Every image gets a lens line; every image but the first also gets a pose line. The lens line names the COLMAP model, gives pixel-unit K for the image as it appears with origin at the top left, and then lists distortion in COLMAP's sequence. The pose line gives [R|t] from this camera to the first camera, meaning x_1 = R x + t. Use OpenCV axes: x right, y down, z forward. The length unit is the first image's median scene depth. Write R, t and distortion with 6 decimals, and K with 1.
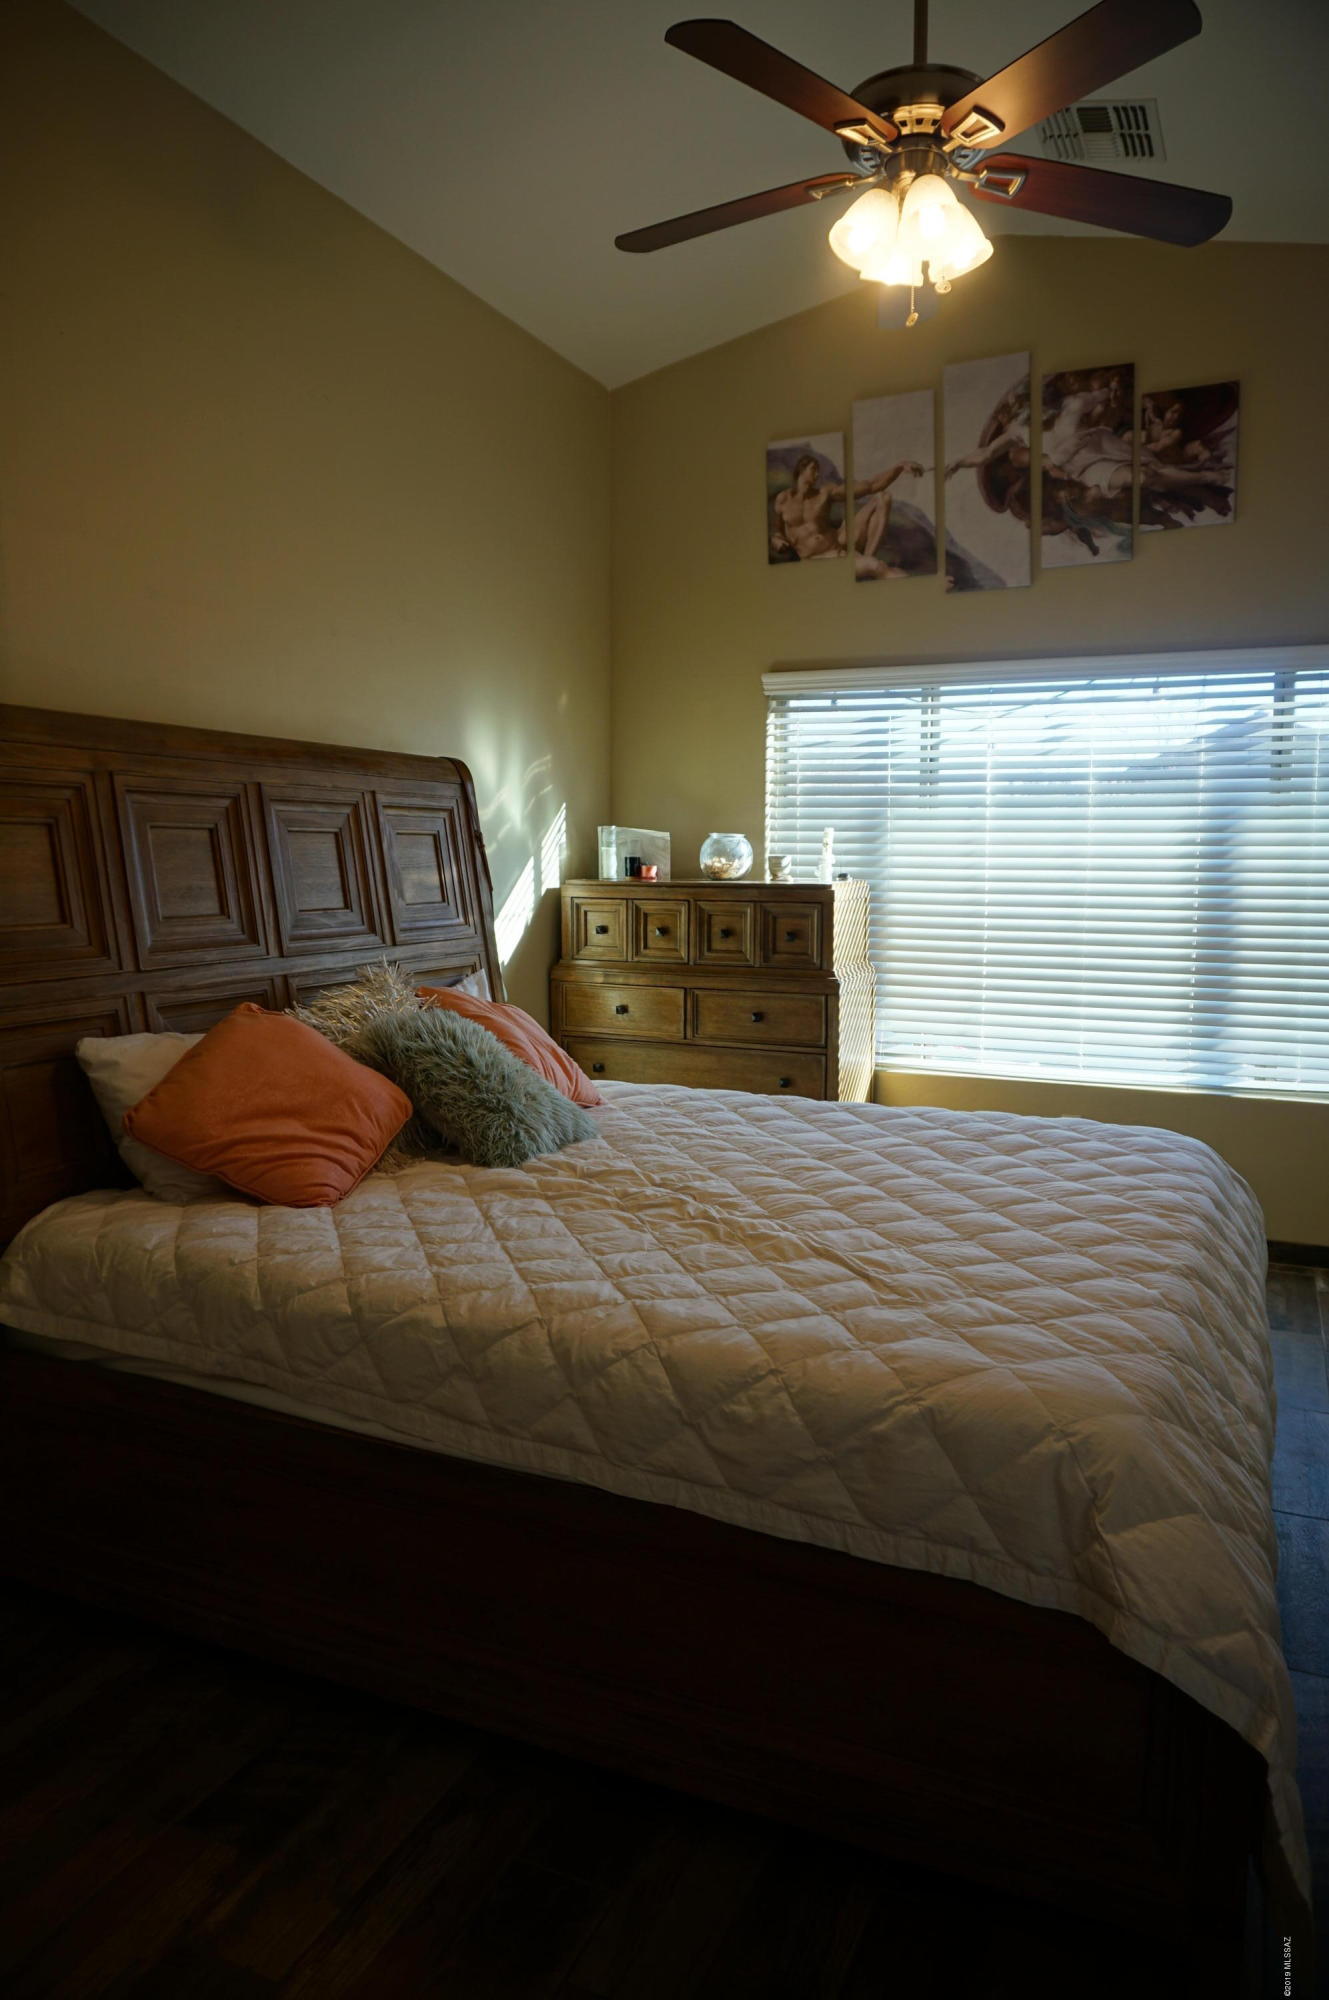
lens RADIAL K [[1278.8, 0, 663.6], [0, 1278.8, 1031.4], [0, 0, 1]] dist [-0.062931, 0.001063]
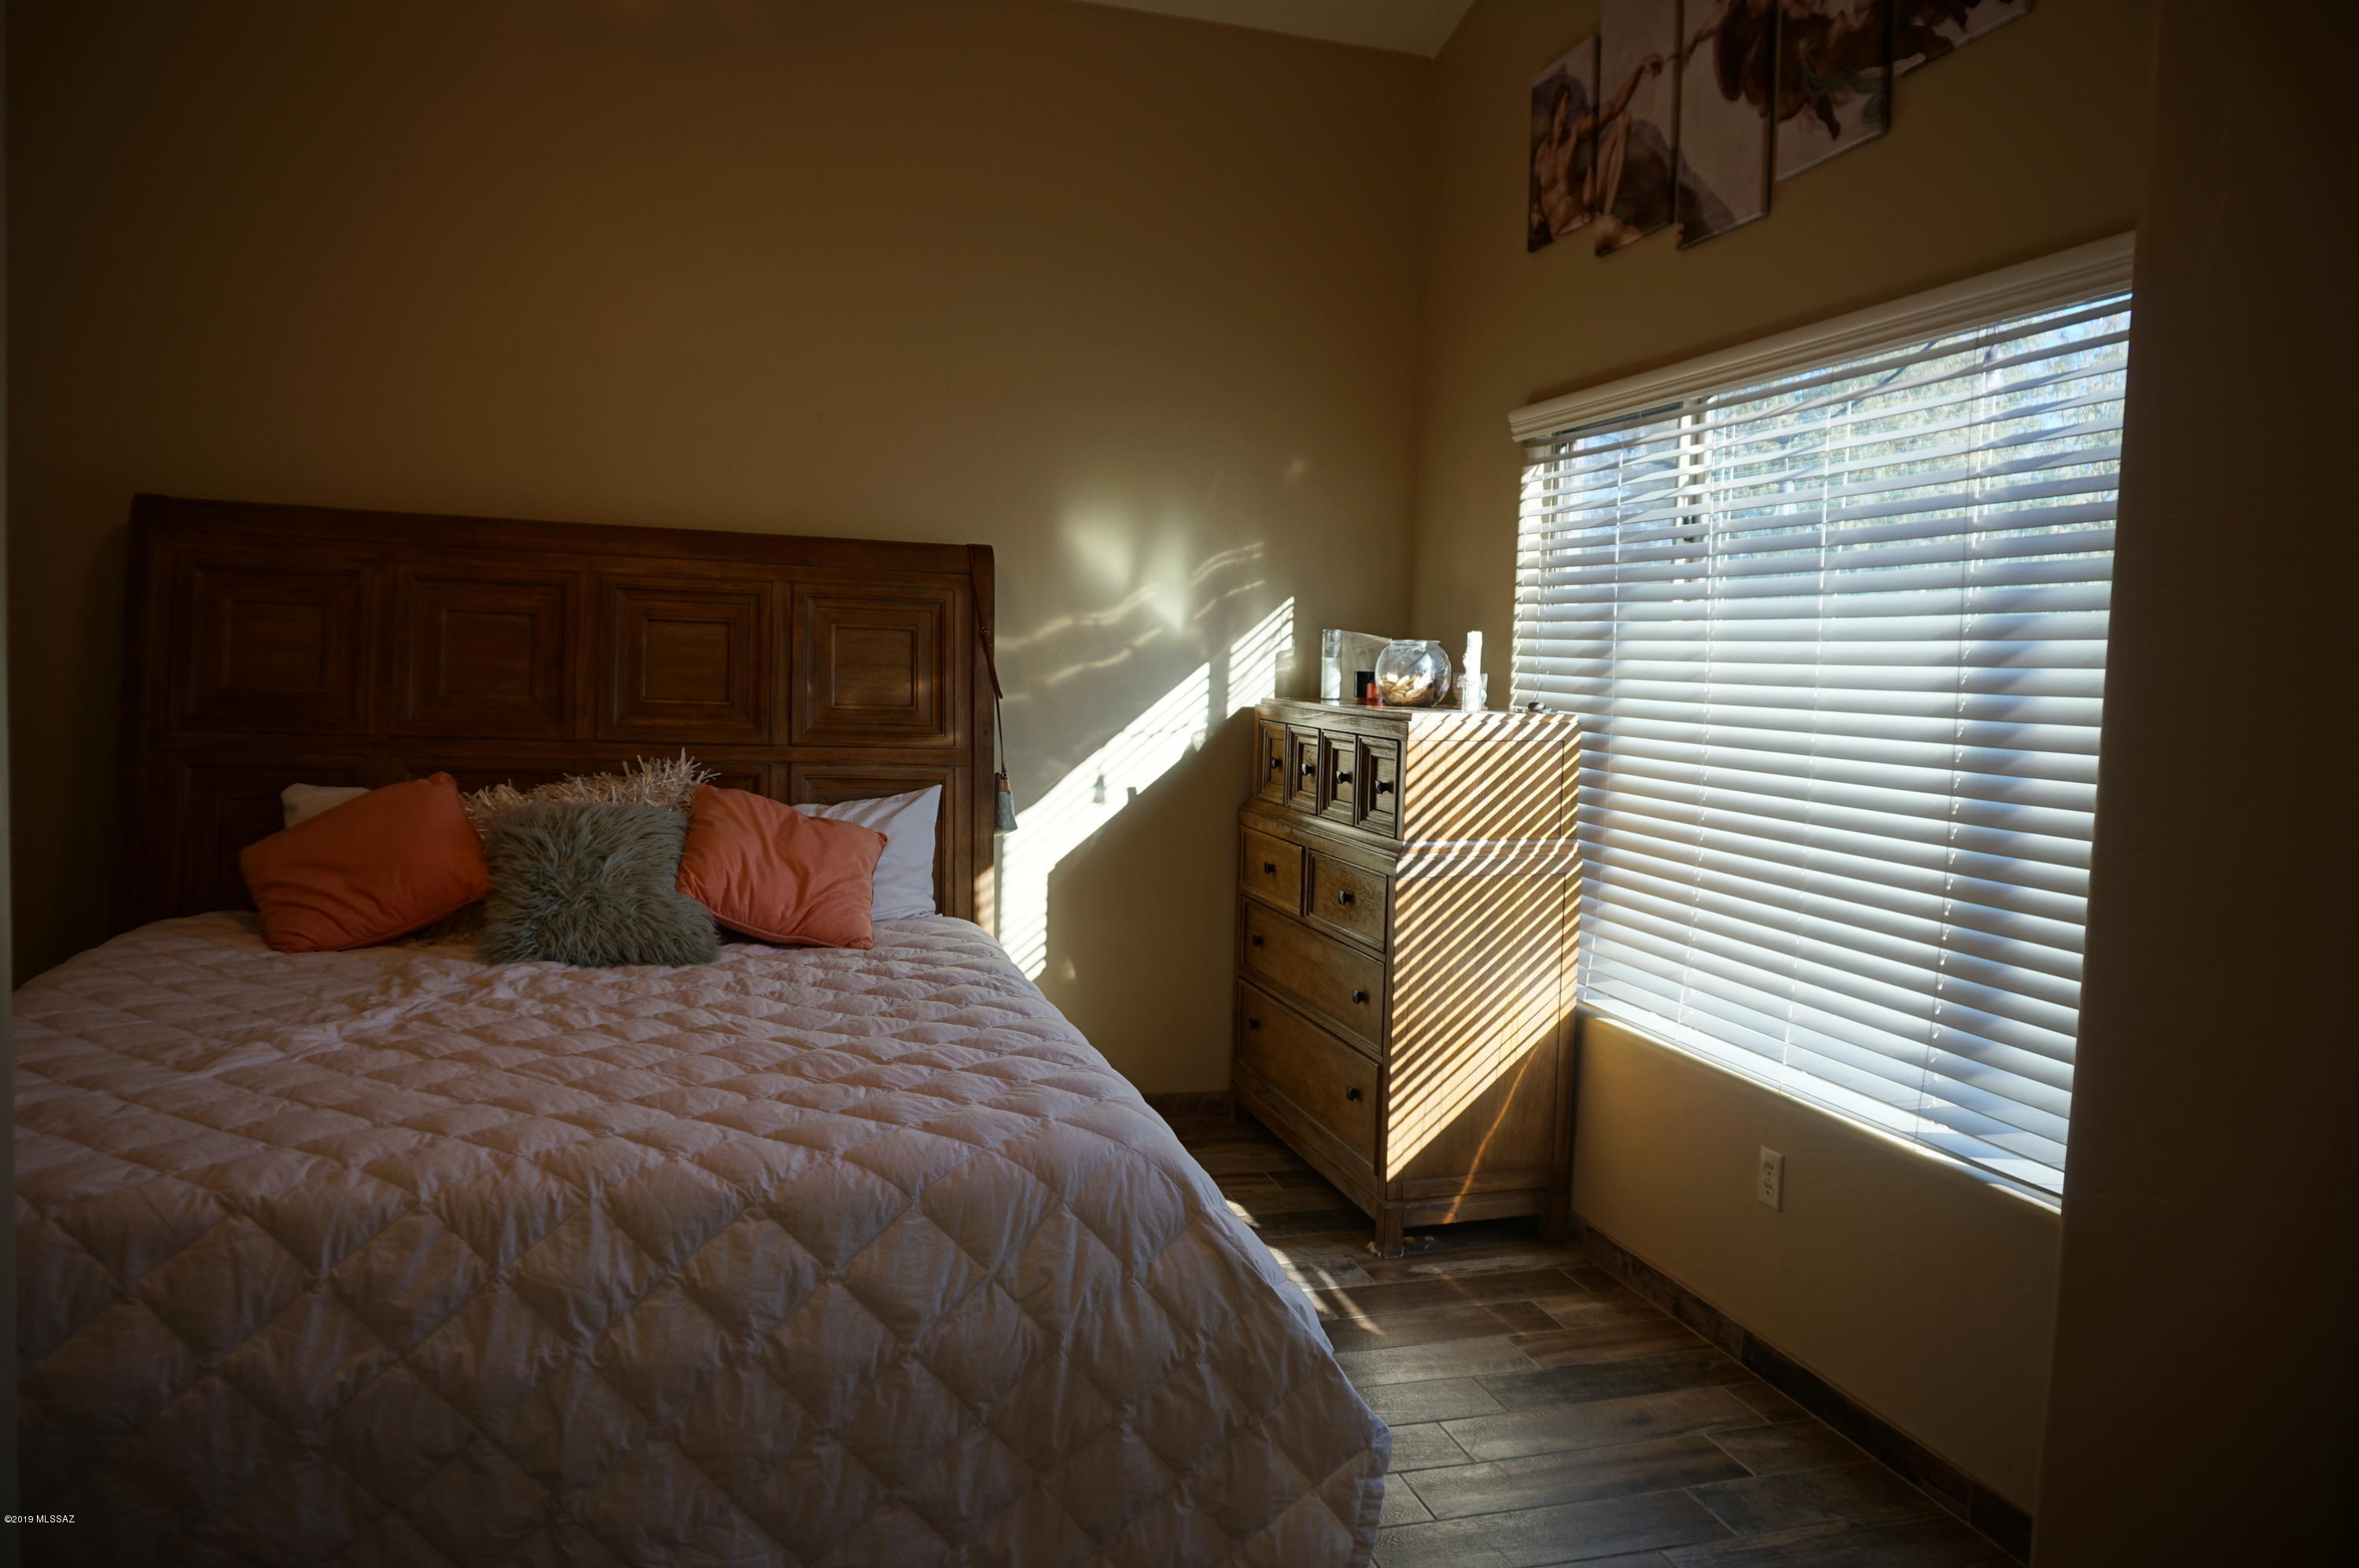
lens RADIAL K [[1570.5, 0, 1170.4], [0, 1570.5, 782.1], [0, 0, 1]] dist [-0.050968, 0.033837]
pose [[0.653240, 0.079062, -0.753012, 0.644348], [-0.137142, 0.990438, -0.014981, -0.046369], [0.744627, 0.113056, 0.657836, 0.346414]]
